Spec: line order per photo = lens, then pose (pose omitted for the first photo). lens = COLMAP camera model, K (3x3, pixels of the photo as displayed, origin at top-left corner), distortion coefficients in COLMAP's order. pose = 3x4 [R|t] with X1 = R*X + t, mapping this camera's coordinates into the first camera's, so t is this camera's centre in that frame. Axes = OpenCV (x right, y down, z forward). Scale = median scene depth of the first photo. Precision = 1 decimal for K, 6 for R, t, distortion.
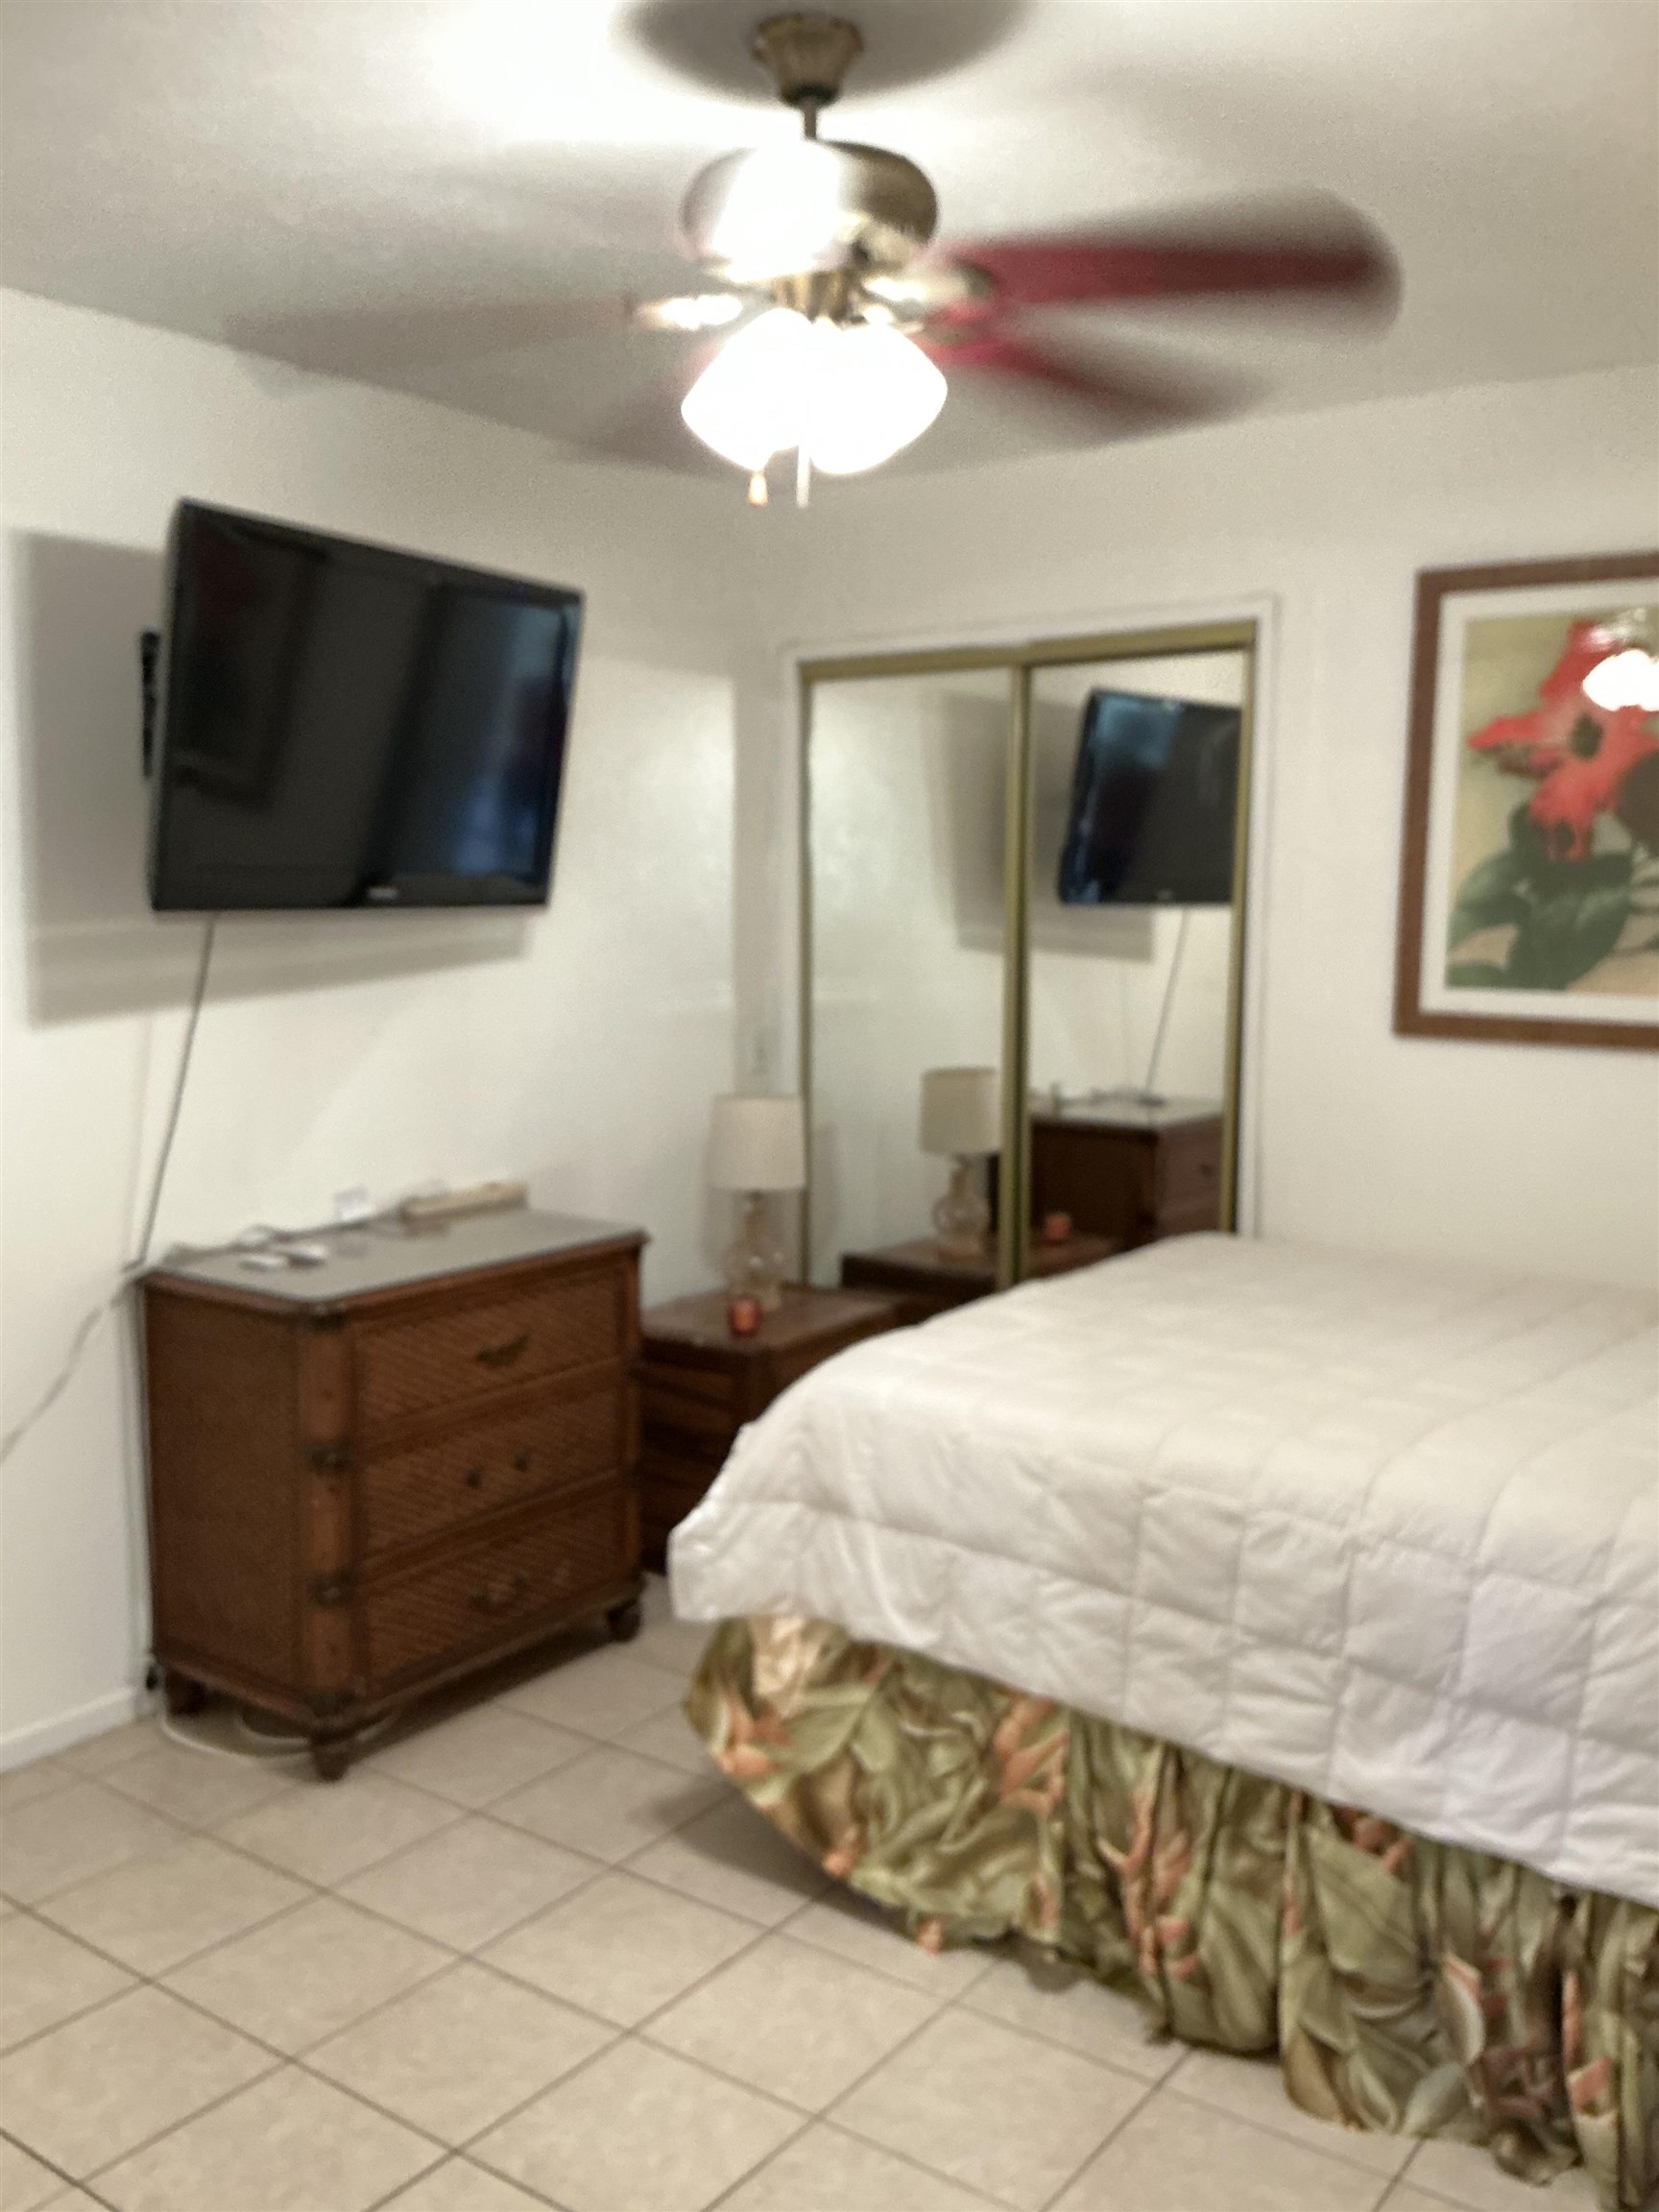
lens RADIAL K [[1828.0, 0, 829.5], [0, 1828.0, 1106.0], [0, 0, 1]] dist [0.012021, -0.218259]
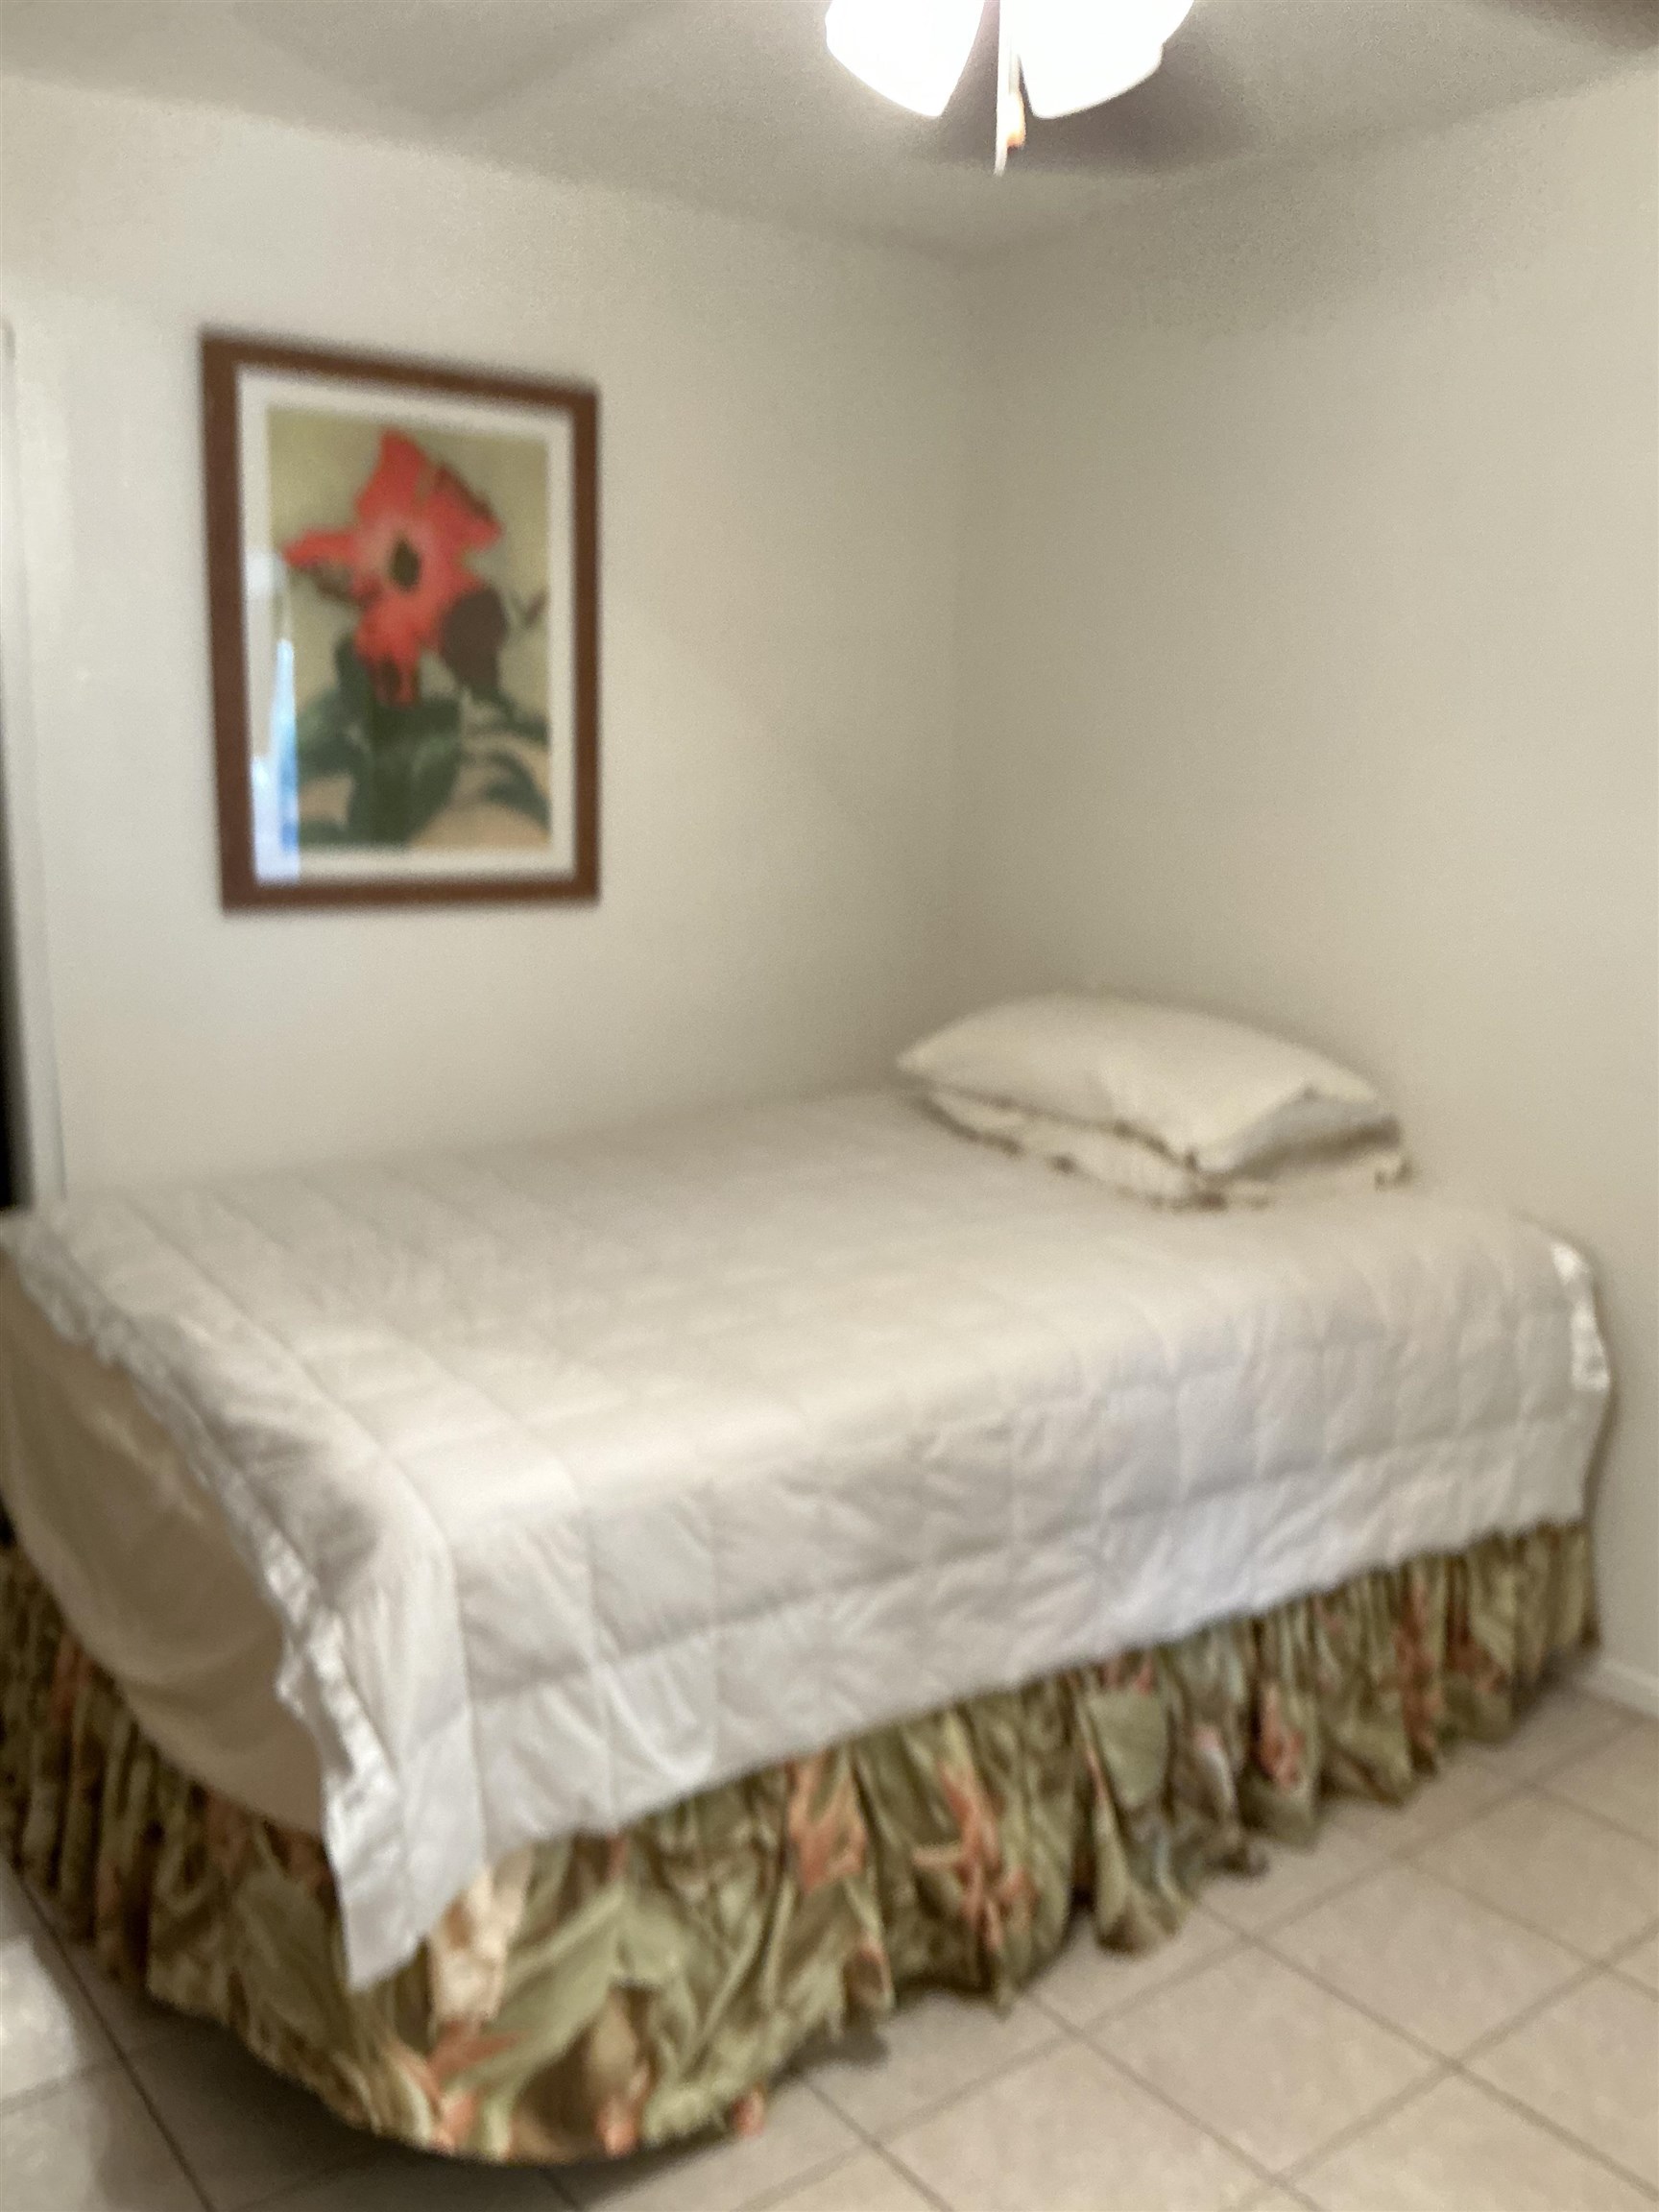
lens RADIAL K [[1828.0, 0, 829.5], [0, 1828.0, 1106.0], [0, 0, 1]] dist [0.012021, -0.218259]
pose [[0.246217, -0.170165, 0.954160, -0.585585], [0.085978, 0.984420, 0.153376, -0.076841], [-0.965394, 0.044273, 0.257012, 0.749481]]
